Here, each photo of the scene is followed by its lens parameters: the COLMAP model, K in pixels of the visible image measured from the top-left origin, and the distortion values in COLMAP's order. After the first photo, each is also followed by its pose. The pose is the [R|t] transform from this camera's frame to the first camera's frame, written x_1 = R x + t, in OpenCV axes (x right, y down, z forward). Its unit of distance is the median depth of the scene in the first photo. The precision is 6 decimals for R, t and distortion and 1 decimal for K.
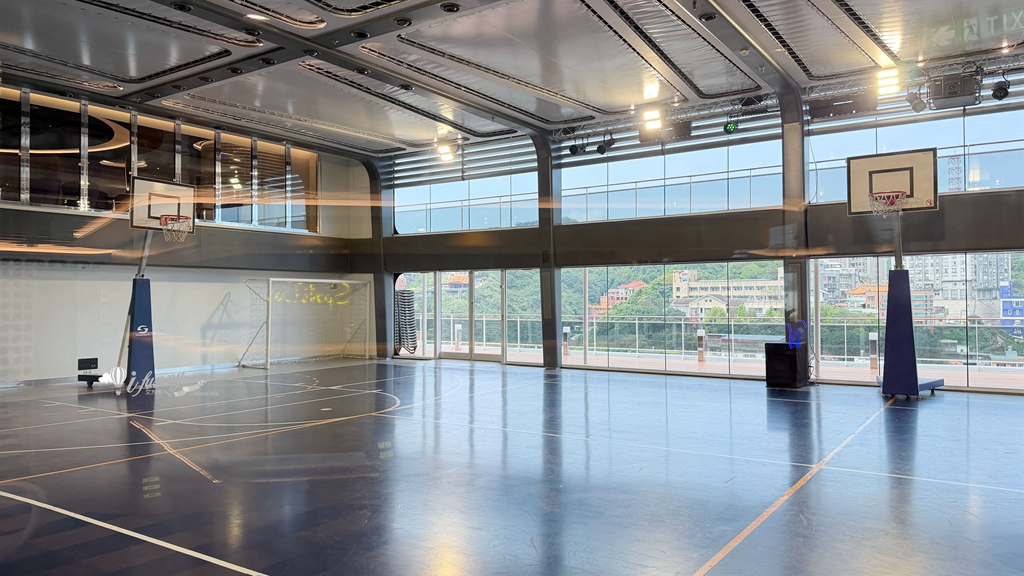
lens RADIAL K [[717.4, 0, 519.7], [0, 717.4, 288.7], [0, 0, 1]] dist [0.106492, -0.196280]
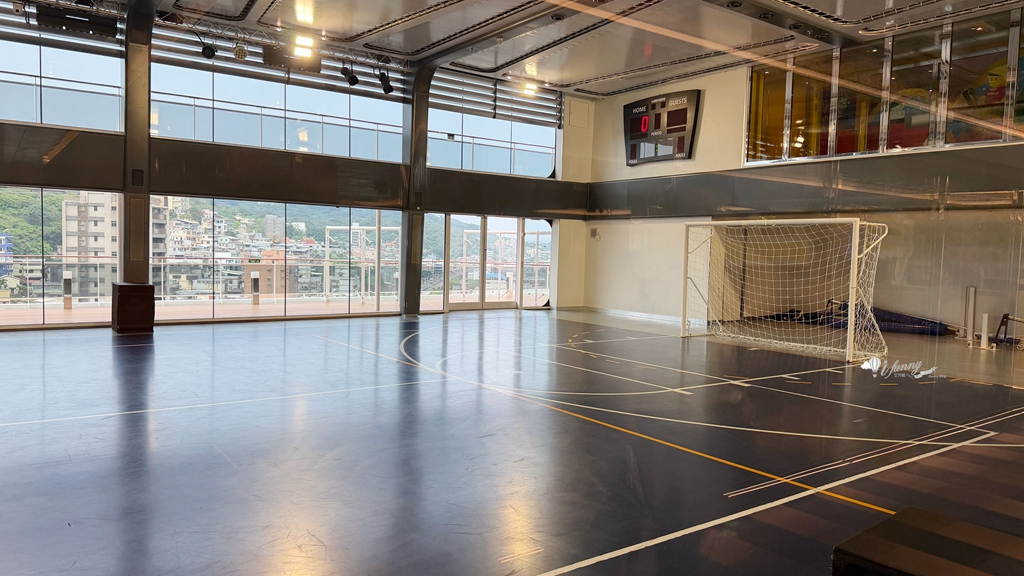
lens RADIAL K [[717.4, 0, 519.7], [0, 717.4, 288.7], [0, 0, 1]] dist [0.106492, -0.196280]
pose [[0.333443, -0.036257, 0.942073, -0.650298], [-0.047609, 0.997338, 0.055235, 0.011930], [-0.941567, -0.063269, 0.330829, 0.436097]]
